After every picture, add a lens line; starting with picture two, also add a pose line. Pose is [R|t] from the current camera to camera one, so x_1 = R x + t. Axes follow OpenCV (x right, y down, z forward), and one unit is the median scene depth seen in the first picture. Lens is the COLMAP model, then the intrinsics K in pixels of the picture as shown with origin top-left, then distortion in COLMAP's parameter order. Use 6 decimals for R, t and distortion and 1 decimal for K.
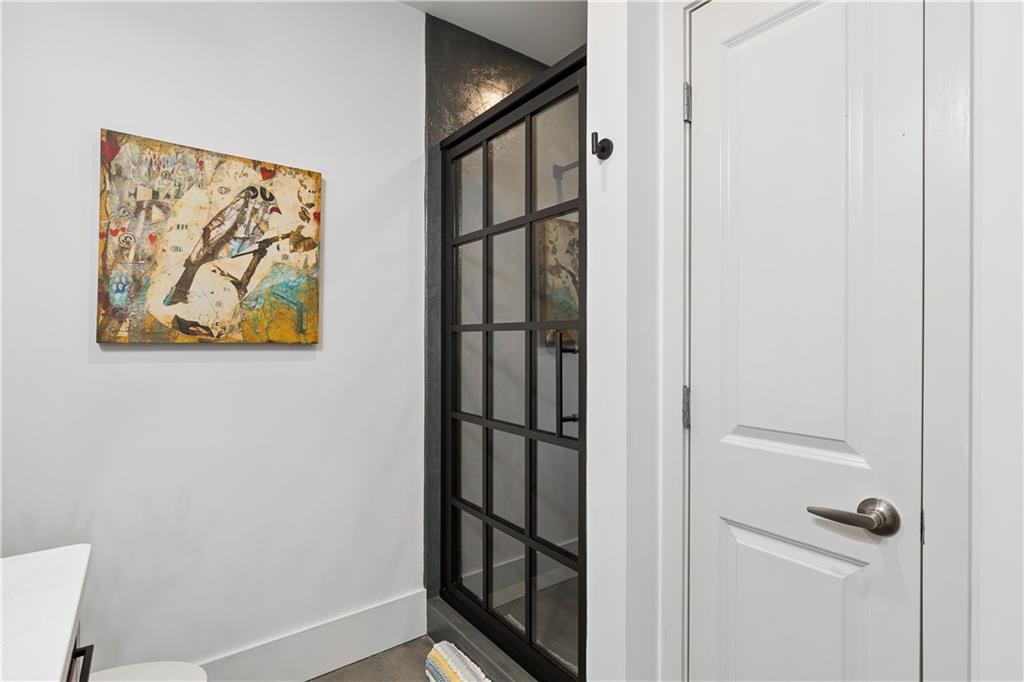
lens RADIAL K [[492.0, 0, 511.9], [0, 492.0, 342.9], [0, 0, 1]] dist [-0.002390, -0.000265]
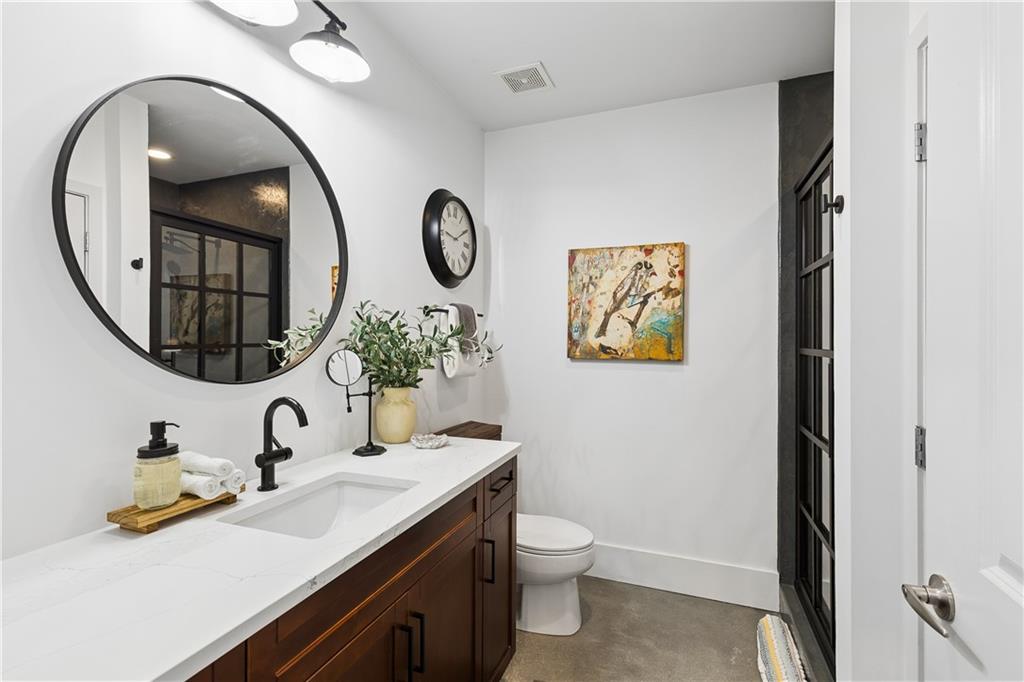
lens RADIAL K [[460.7, 0, 511.9], [0, 460.7, 338.9], [0, 0, 1]] dist [0.014401, -0.003762]
pose [[0.534351, -0.000782, -0.845262, 0.534925], [-0.004968, 0.999979, -0.004066, -0.060296], [0.845248, 0.006371, 0.534336, -0.160142]]
